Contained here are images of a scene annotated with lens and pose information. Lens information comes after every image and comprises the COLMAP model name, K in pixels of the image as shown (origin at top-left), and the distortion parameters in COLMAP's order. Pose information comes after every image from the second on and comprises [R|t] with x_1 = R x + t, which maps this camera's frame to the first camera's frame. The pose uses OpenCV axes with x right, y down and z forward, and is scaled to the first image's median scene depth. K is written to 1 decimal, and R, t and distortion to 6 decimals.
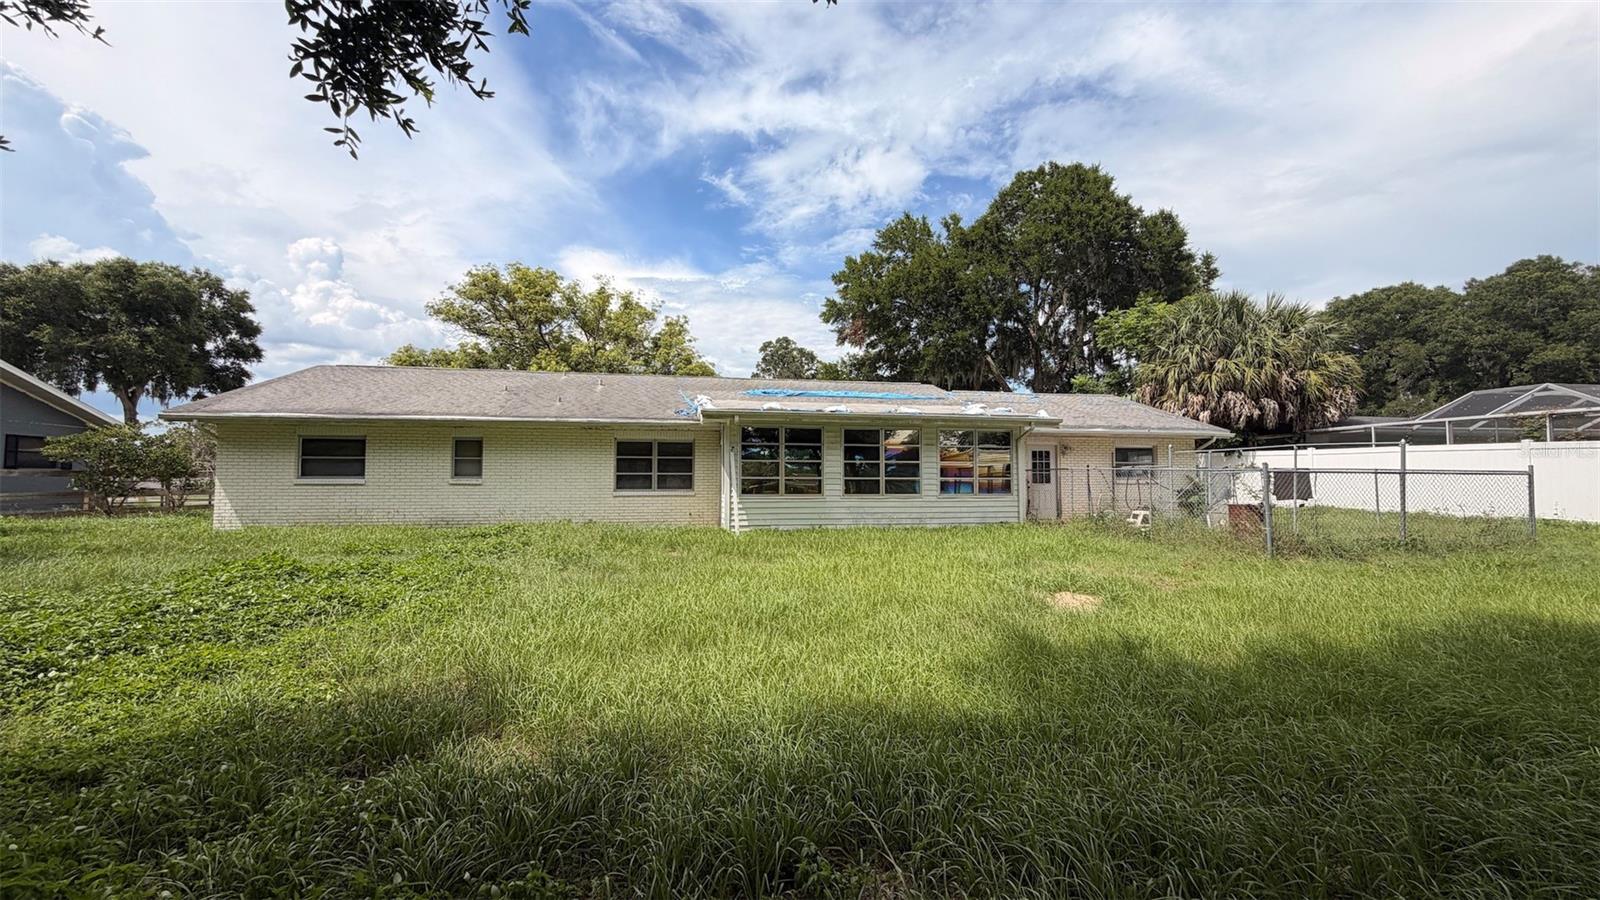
lens RADIAL K [[639.9, 0, 795.6], [0, 639.9, 451.9], [0, 0, 1]] dist [0.001075, 0.000100]
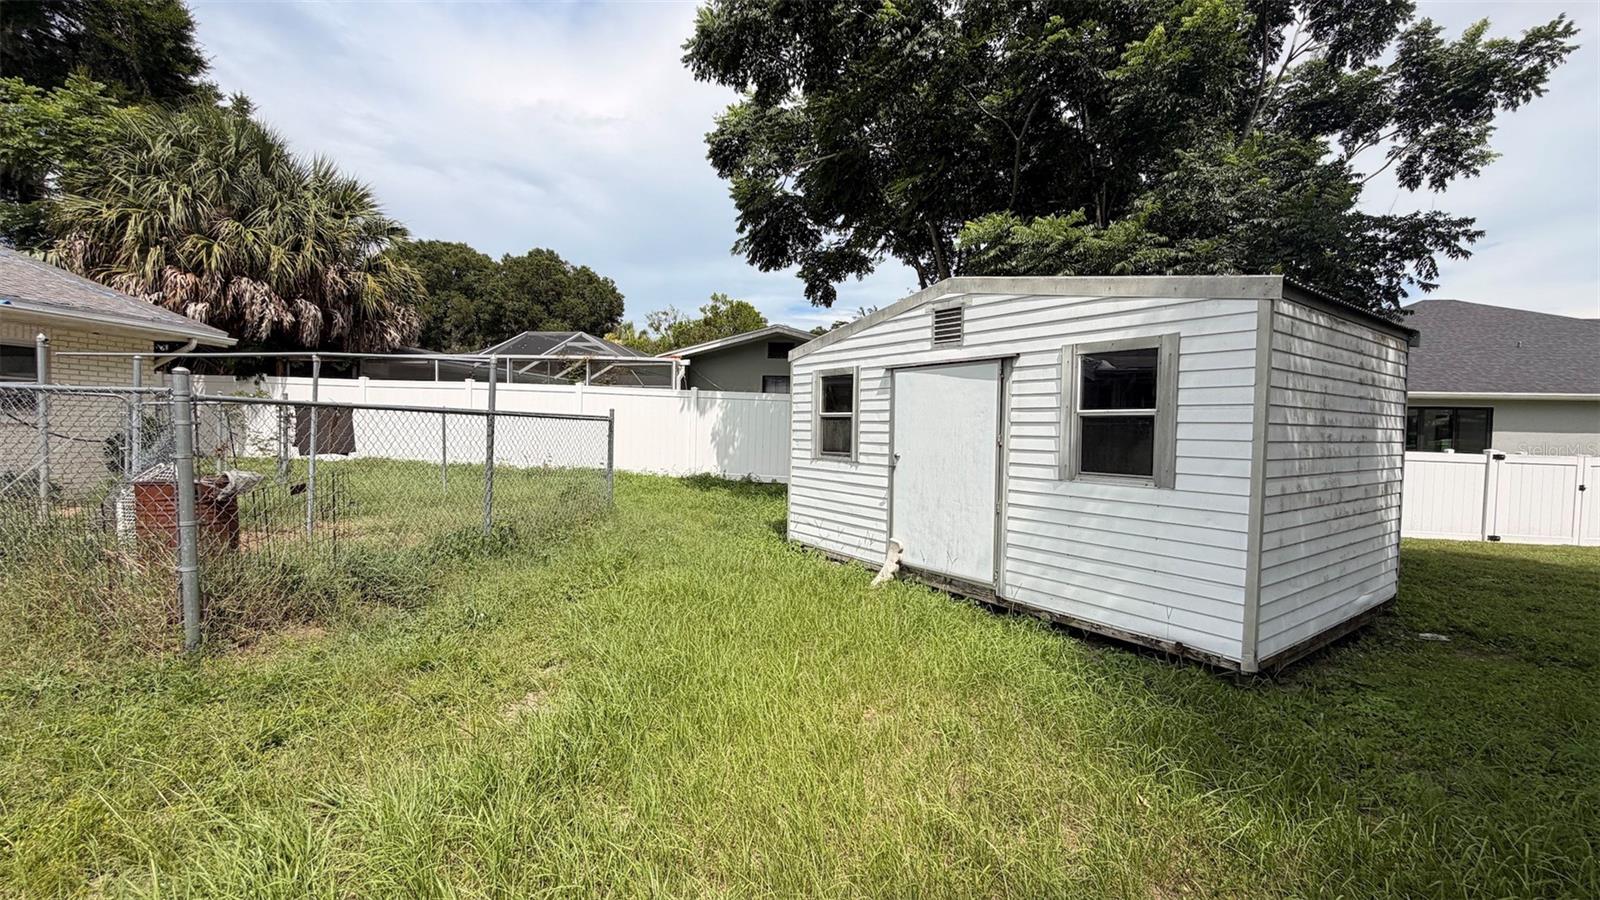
lens RADIAL K [[639.9, 0, 795.6], [0, 639.9, 451.9], [0, 0, 1]] dist [0.001075, 0.000100]
pose [[0.311181, -0.026493, 0.949981, 0.241585], [-0.063543, 0.996794, 0.048613, 0.010656], [-0.948224, -0.075492, 0.308500, 0.277817]]
